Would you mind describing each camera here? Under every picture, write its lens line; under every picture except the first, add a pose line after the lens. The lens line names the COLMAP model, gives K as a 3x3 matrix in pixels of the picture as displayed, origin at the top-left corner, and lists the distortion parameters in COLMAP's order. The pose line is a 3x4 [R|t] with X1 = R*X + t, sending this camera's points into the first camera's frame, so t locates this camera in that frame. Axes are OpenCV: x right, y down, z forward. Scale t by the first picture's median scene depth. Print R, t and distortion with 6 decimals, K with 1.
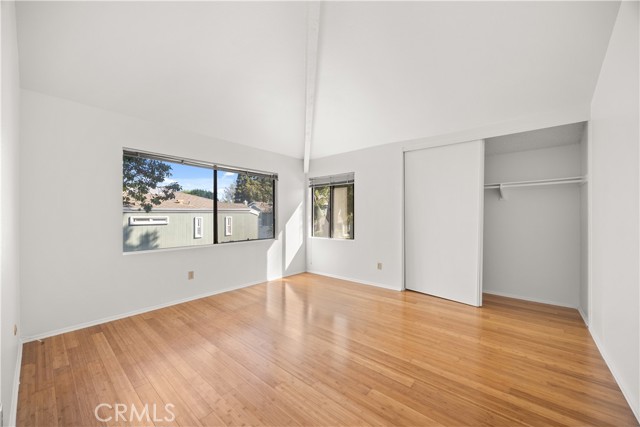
lens RADIAL K [[246.0, 0, 320.0], [0, 246.0, 214.6], [0, 0, 1]] dist [0.002015, 0.000471]
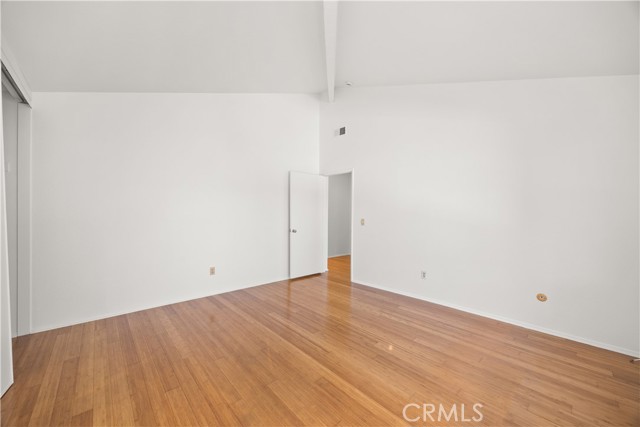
lens RADIAL K [[246.0, 0, 319.9], [0, 246.0, 213.5], [0, 0, 1]] dist [0.002015, 0.000471]
pose [[-0.992923, -0.008829, 0.118432, -0.114734], [-0.008786, 0.999961, 0.000888, -0.000222], [-0.118435, -0.000158, -0.992962, 2.011977]]
